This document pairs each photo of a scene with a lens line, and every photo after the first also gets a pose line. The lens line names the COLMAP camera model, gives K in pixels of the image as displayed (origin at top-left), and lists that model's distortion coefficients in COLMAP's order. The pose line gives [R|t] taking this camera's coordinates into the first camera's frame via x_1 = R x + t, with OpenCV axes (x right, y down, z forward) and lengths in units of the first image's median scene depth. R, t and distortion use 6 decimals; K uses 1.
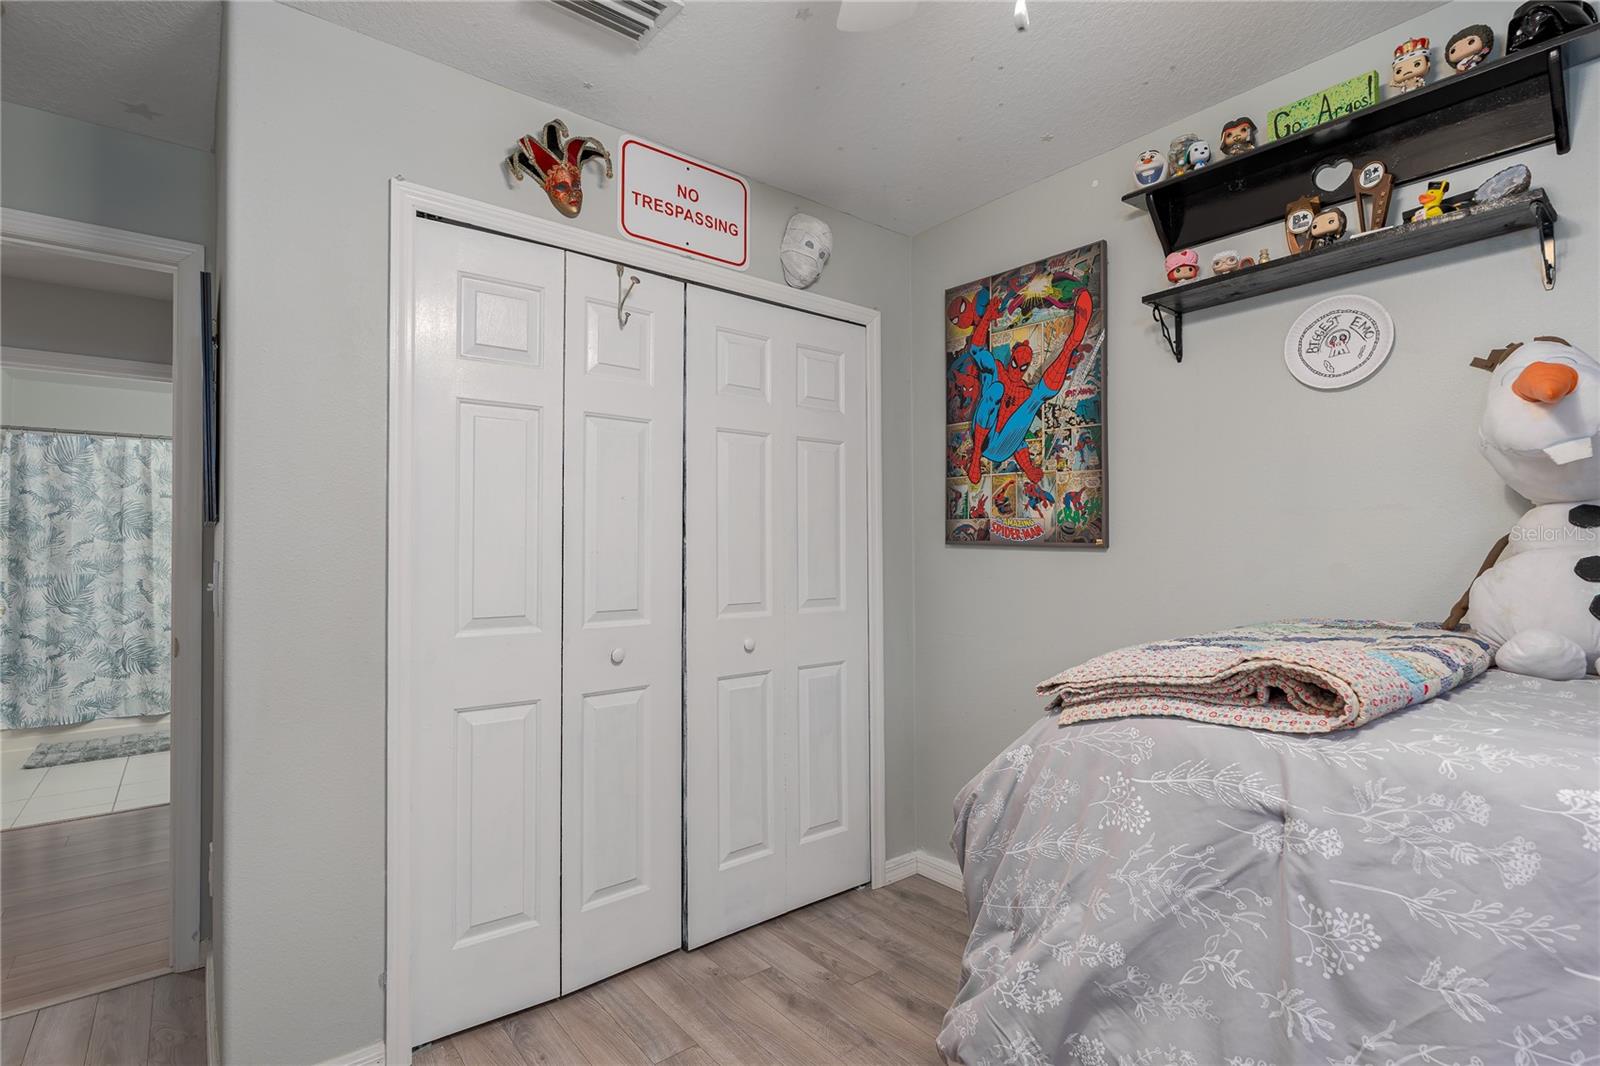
lens RADIAL K [[759.7, 0, 796.4], [0, 759.7, 541.1], [0, 0, 1]] dist [-0.004403, -0.000278]
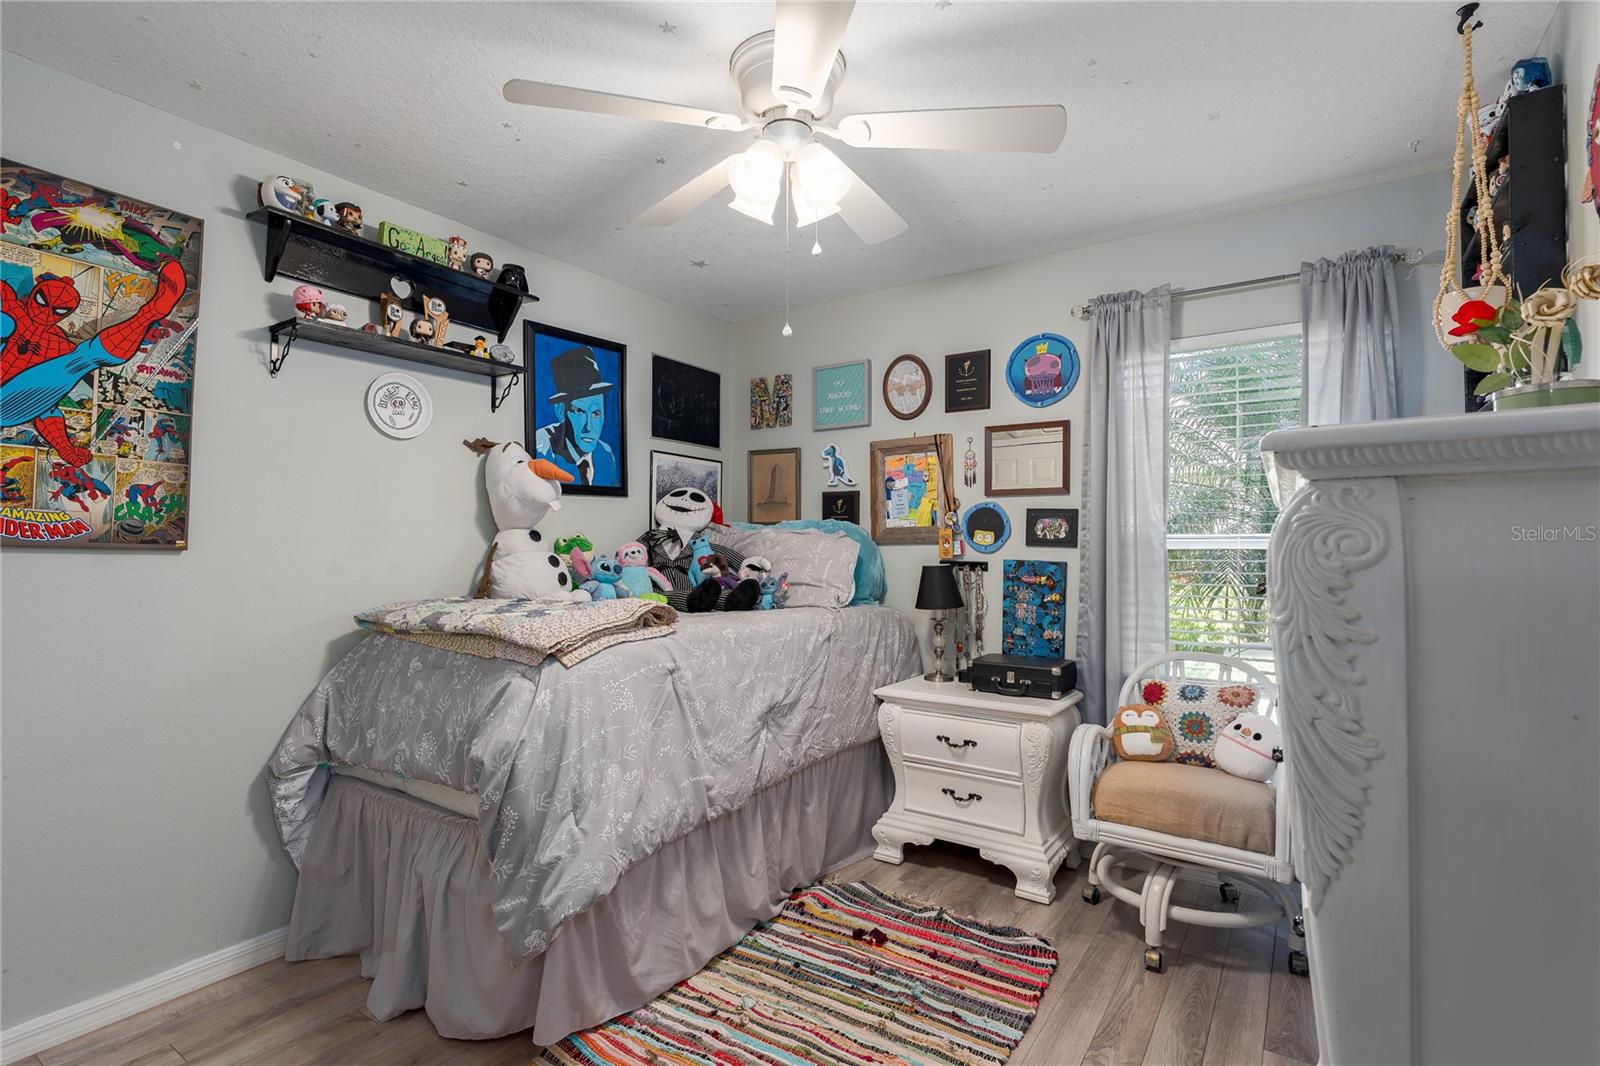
lens RADIAL K [[759.7, 0, 798.7], [0, 759.7, 541.4], [0, 0, 1]] dist [-0.004403, -0.000278]
pose [[-0.298444, 0.012023, 0.954351, -0.664776], [-0.011134, 0.999809, -0.016077, 0.004643], [-0.954362, -0.015424, -0.298253, 0.545082]]
